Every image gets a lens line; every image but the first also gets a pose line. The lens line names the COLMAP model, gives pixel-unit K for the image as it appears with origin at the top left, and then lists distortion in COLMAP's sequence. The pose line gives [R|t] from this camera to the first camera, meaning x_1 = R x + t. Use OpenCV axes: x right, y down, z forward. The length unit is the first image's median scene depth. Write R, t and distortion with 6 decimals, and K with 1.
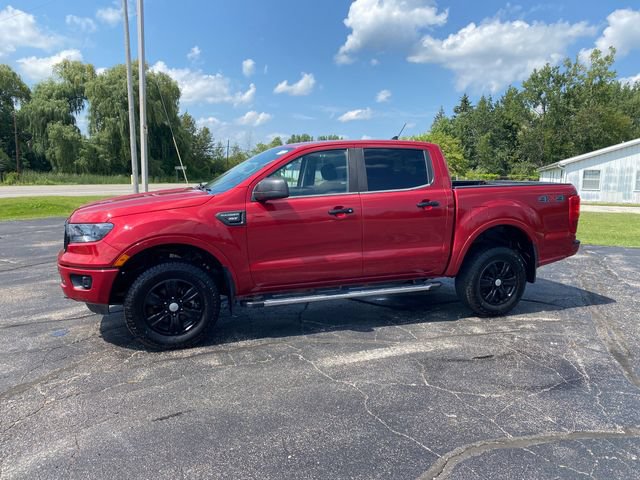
lens RADIAL K [[490.6, 0, 318.7], [0, 490.6, 240.4], [0, 0, 1]] dist [0.032631, -0.037394]
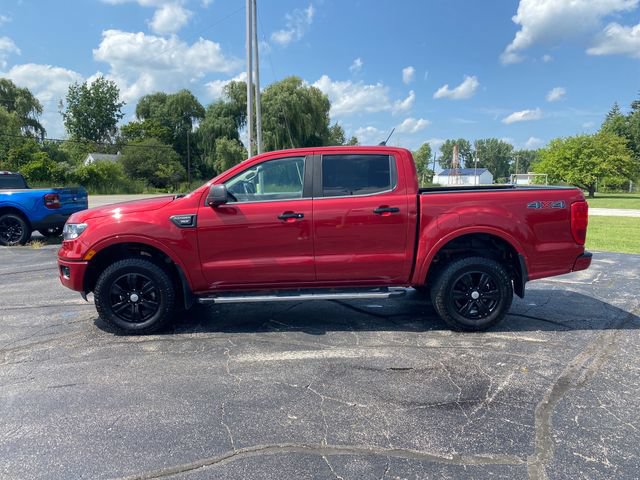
lens RADIAL K [[490.6, 0, 318.7], [0, 490.6, 240.4], [0, 0, 1]] dist [0.032631, -0.037394]
pose [[0.952682, 0.025404, -0.302904, 0.363344], [-0.029833, 0.999505, -0.010003, 0.000540], [0.302500, 0.018566, 0.952969, 0.025936]]
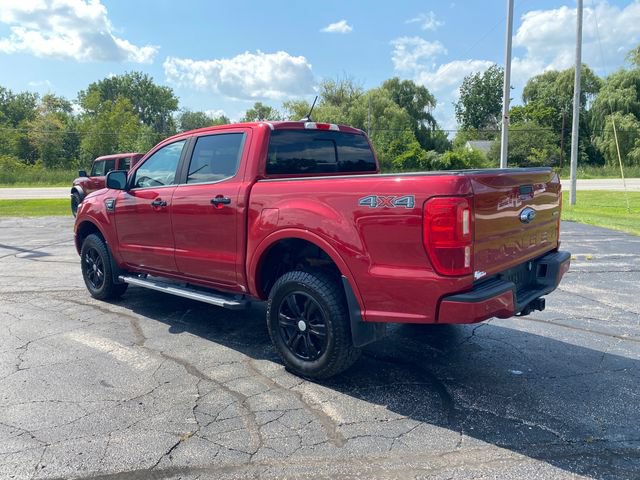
lens RADIAL K [[489.6, 0, 314.8], [0, 489.6, 241.4], [0, 0, 1]] dist [0.023568, -0.026508]
pose [[0.468461, 0.107142, -0.876964, 0.932606], [-0.094434, 0.993005, 0.070875, -0.073730], [0.878423, 0.049613, 0.475302, 0.703643]]
